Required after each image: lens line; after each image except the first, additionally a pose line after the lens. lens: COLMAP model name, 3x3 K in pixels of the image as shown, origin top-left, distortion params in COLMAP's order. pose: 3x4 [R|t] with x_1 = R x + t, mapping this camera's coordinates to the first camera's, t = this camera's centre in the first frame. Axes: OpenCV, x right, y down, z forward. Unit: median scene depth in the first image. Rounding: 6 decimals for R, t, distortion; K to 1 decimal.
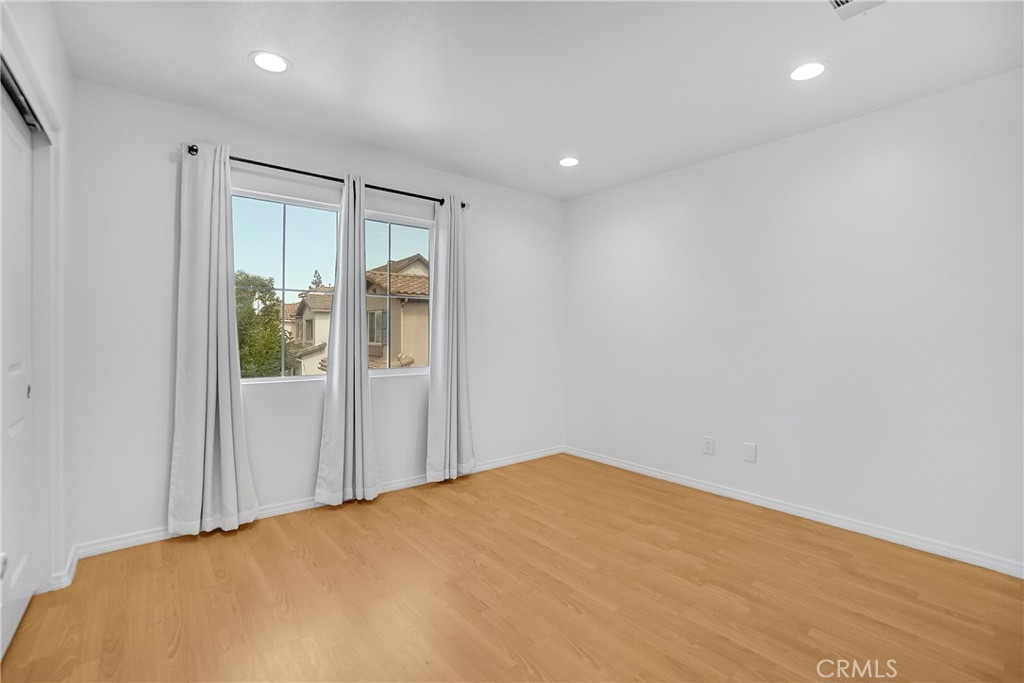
lens RADIAL K [[459.2, 0, 504.6], [0, 459.2, 336.2], [0, 0, 1]] dist [-0.062910, 0.021415]
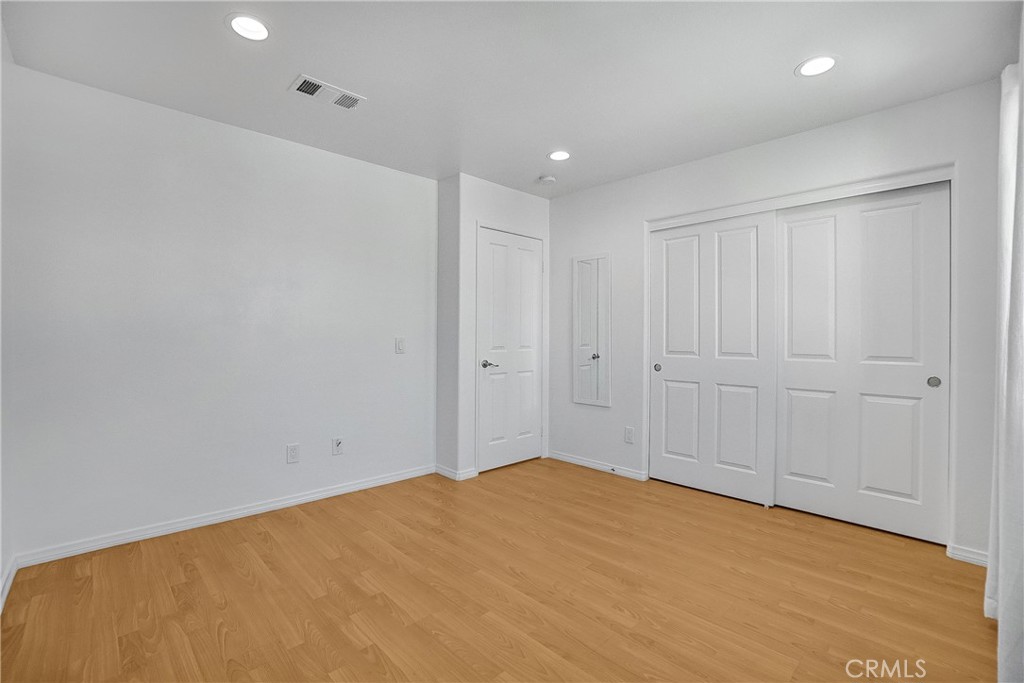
lens RADIAL K [[459.2, 0, 504.6], [0, 459.2, 336.2], [0, 0, 1]] dist [-0.062910, 0.021415]
pose [[-0.996830, -0.013079, -0.078474, 0.237275], [-0.013059, 0.999914, -0.000772, 0.002847], [0.078478, 0.000255, -0.996916, 1.826722]]
